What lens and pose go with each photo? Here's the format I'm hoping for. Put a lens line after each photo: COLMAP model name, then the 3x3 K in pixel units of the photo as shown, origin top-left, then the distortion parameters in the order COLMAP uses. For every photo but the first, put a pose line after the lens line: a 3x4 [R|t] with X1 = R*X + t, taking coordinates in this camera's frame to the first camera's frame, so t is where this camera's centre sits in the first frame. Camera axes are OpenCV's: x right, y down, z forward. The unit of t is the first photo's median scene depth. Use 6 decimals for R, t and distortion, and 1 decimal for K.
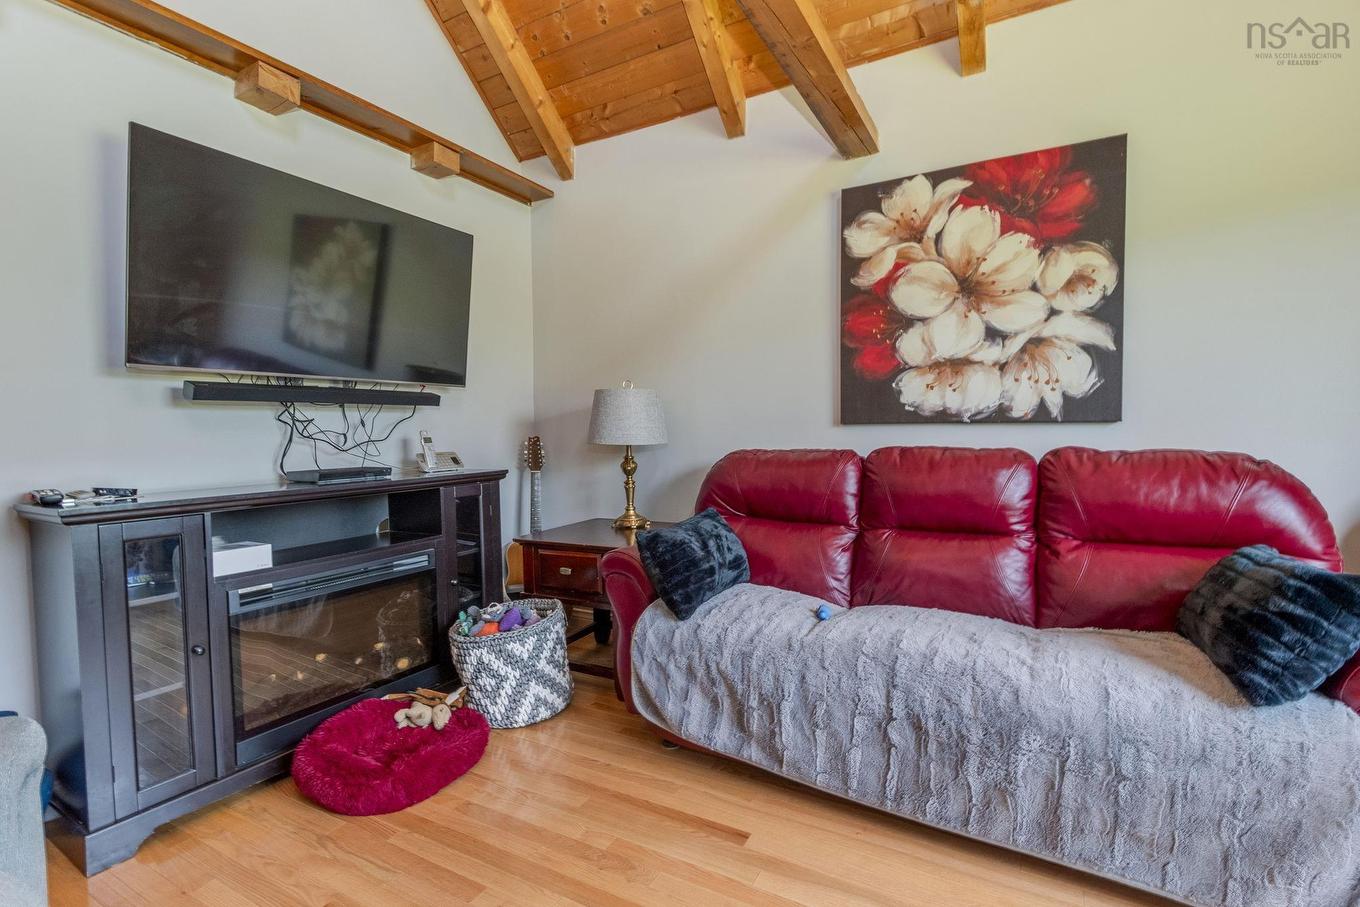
lens RADIAL K [[615.0, 0, 703.1], [0, 615.0, 434.3], [0, 0, 1]] dist [0.048742, -0.027686]
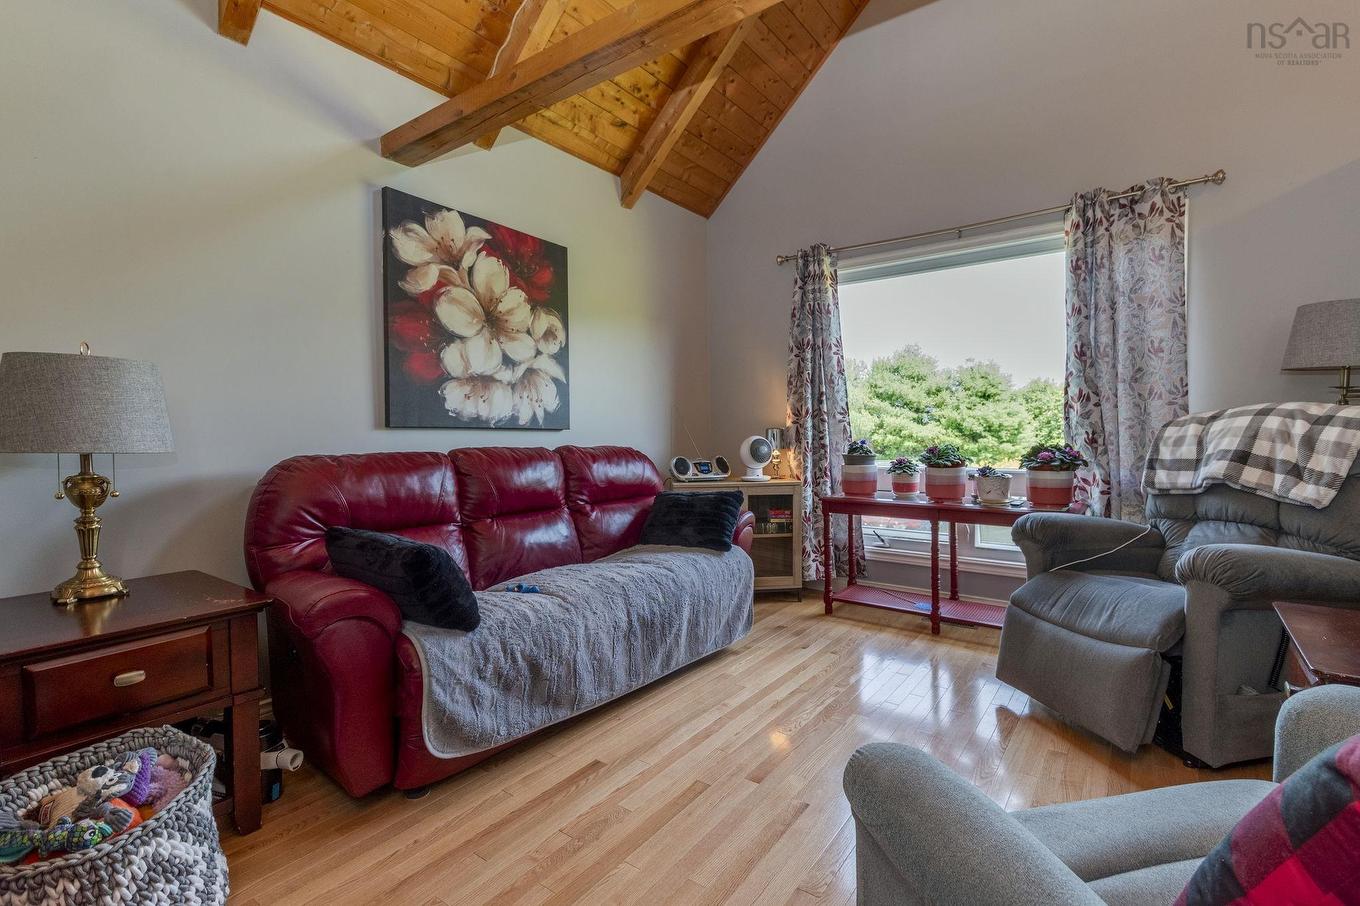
lens RADIAL K [[615.0, 0, 703.1], [0, 615.0, 433.8], [0, 0, 1]] dist [0.048742, -0.027686]
pose [[0.124401, 0.012105, 0.992158, -0.762382], [0.009257, 0.999868, -0.013360, 0.013169], [-0.992189, 0.010846, 0.124272, 0.432391]]
